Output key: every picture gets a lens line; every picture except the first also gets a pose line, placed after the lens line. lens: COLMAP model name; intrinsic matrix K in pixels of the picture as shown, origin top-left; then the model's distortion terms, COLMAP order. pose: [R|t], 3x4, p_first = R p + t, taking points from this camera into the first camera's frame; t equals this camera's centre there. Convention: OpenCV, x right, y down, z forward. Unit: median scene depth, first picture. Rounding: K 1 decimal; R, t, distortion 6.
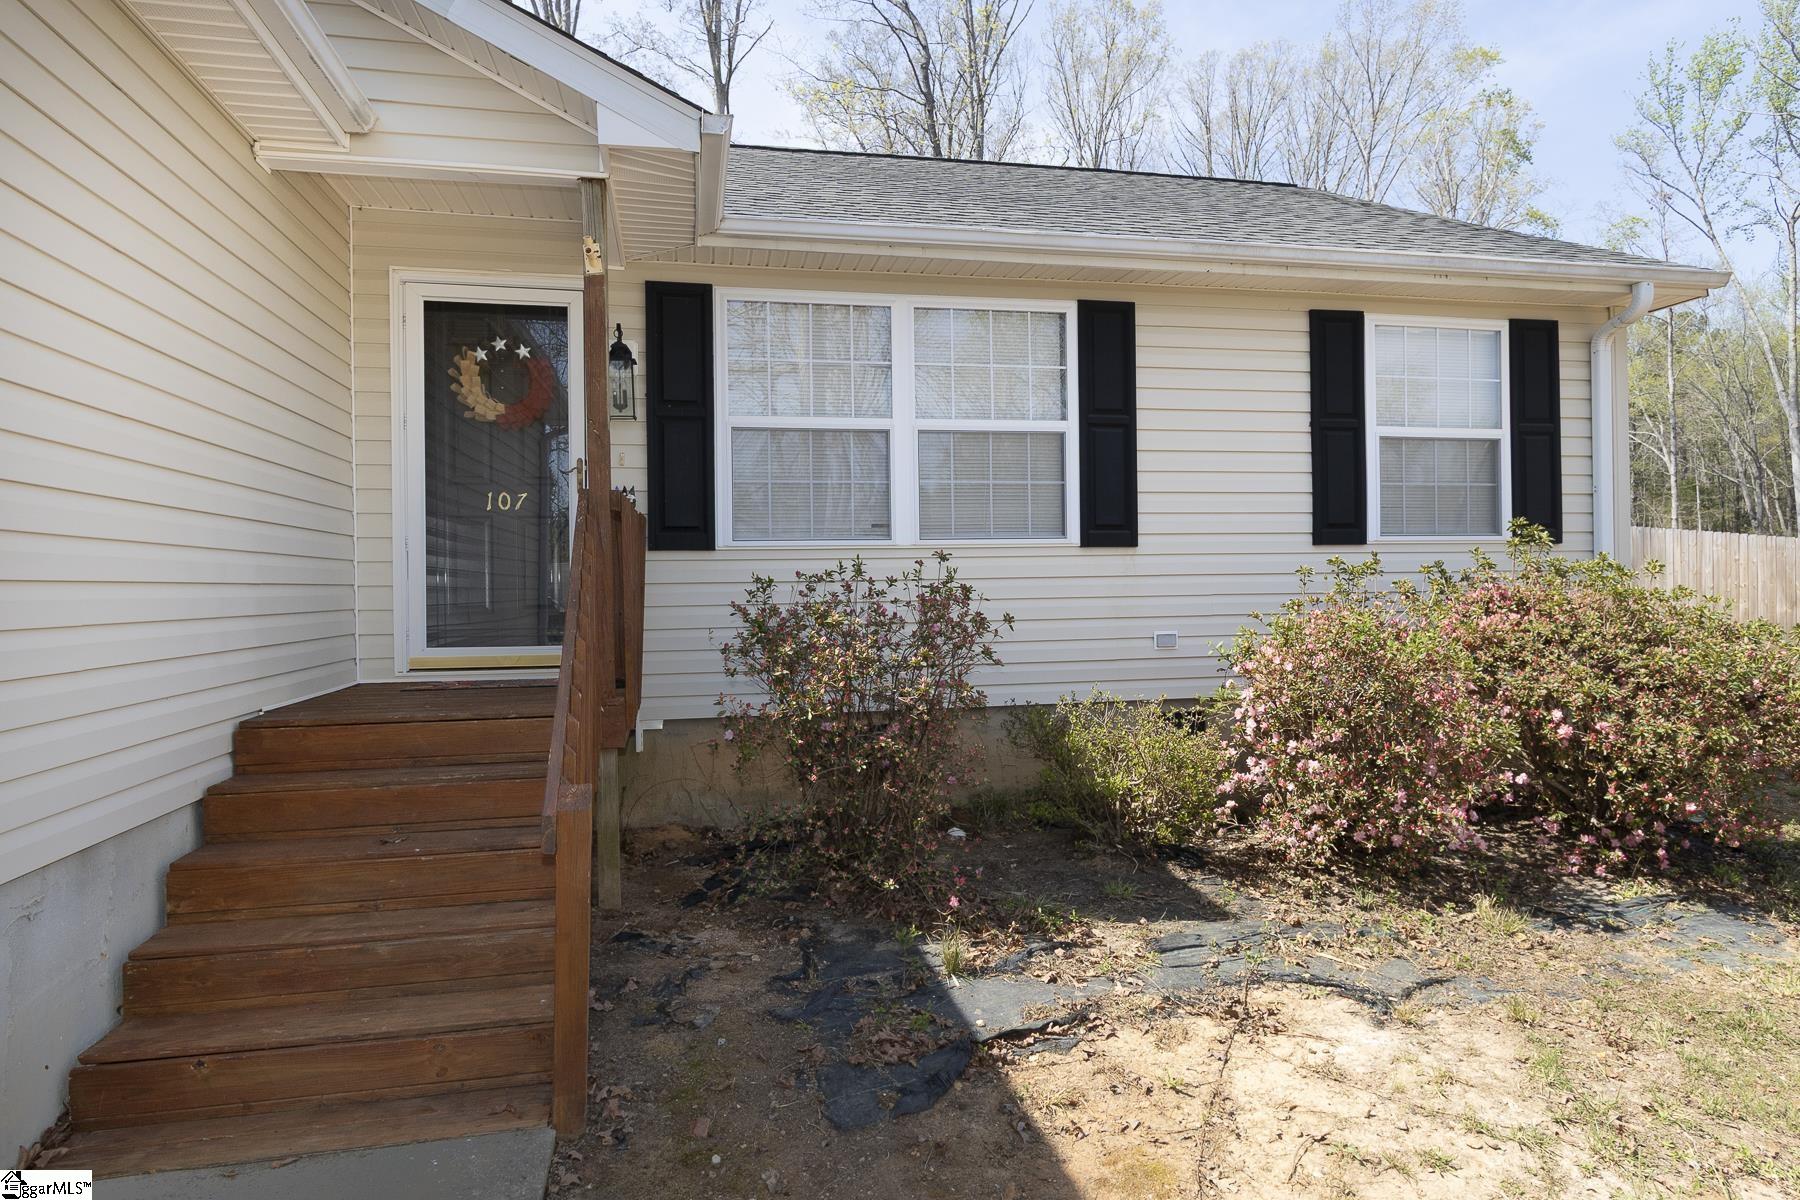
lens RADIAL K [[1053.3, 0, 908.7], [0, 1053.3, 593.6], [0, 0, 1]] dist [-0.000012, -0.003255]
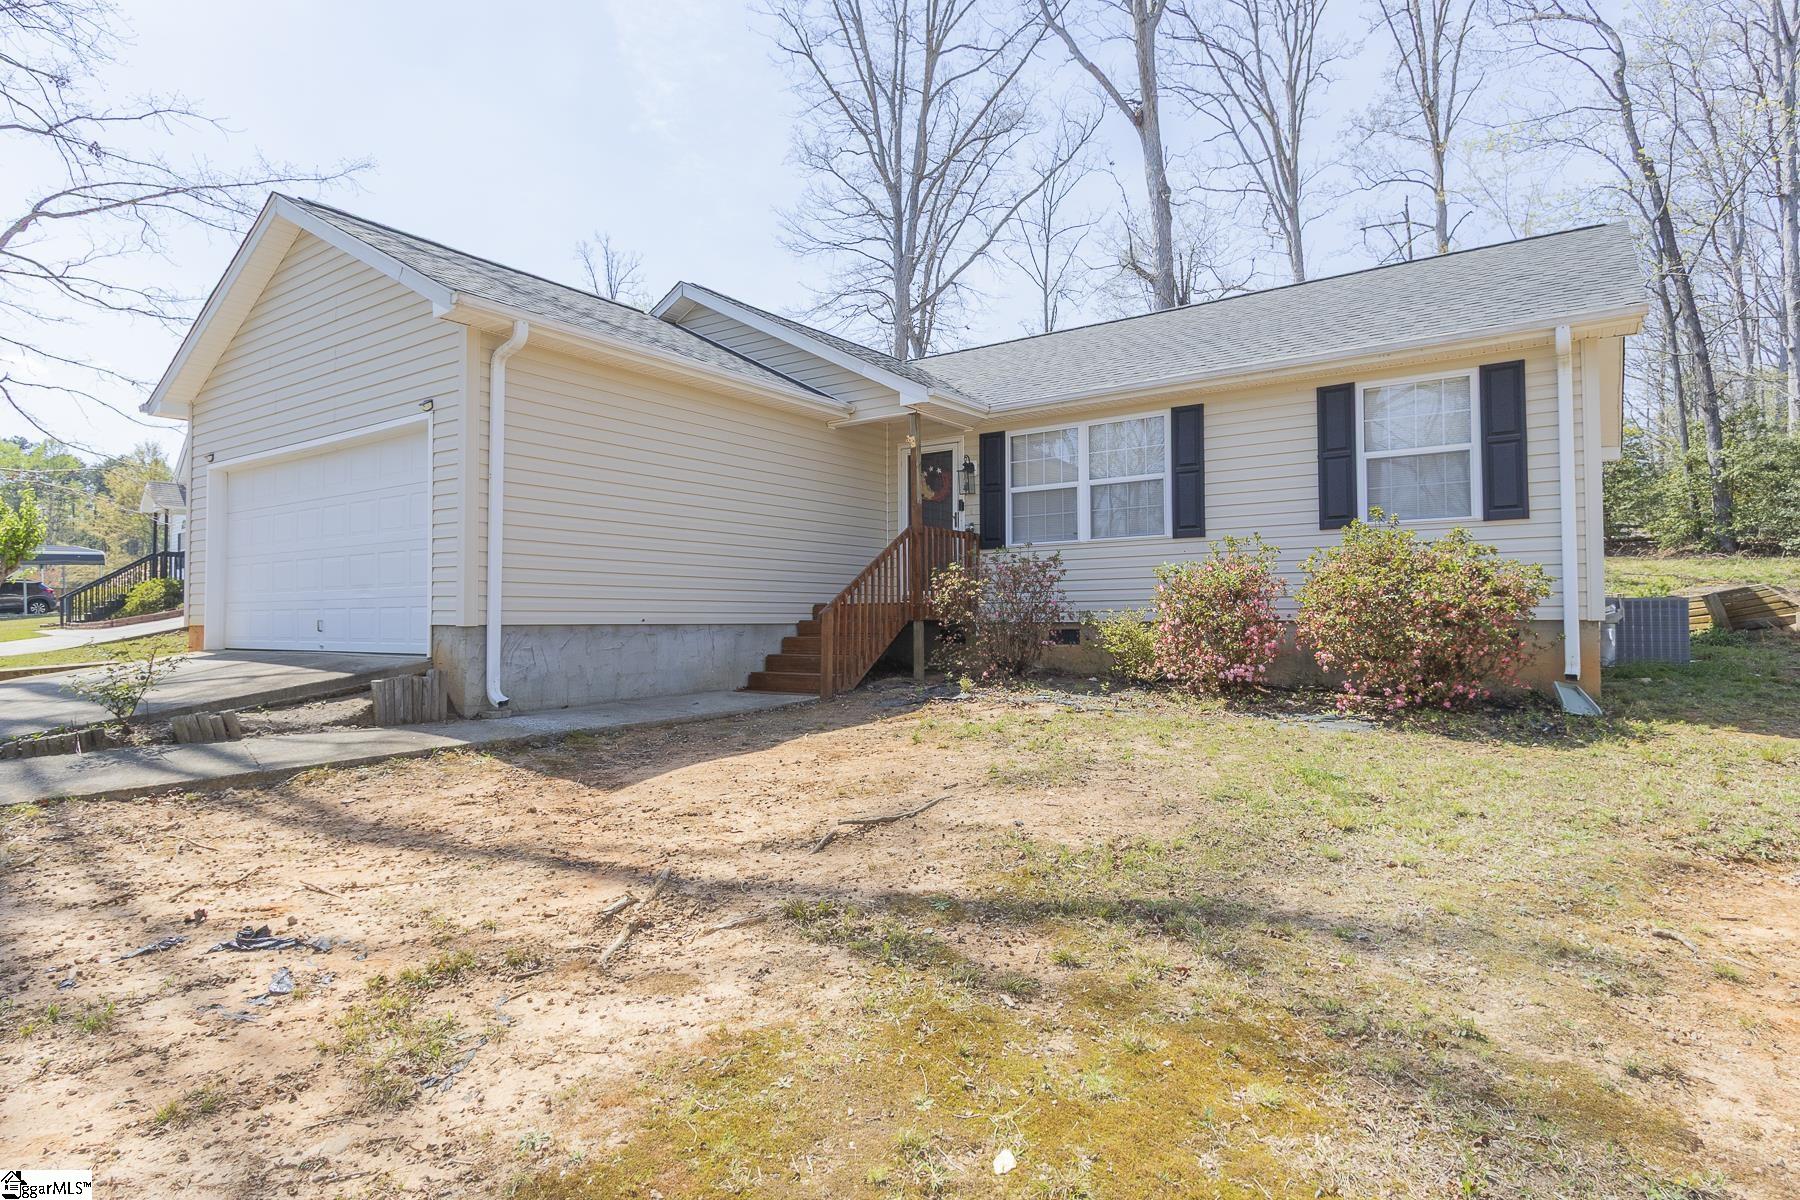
lens RADIAL K [[964.1, 0, 912.6], [0, 964.1, 601.4], [0, 0, 1]] dist [0.002322, -0.000811]
pose [[0.682324, -0.004674, -0.731035, 1.042496], [-0.009720, 0.999833, -0.015466, 0.093785], [0.730986, 0.017658, 0.682164, -0.484414]]
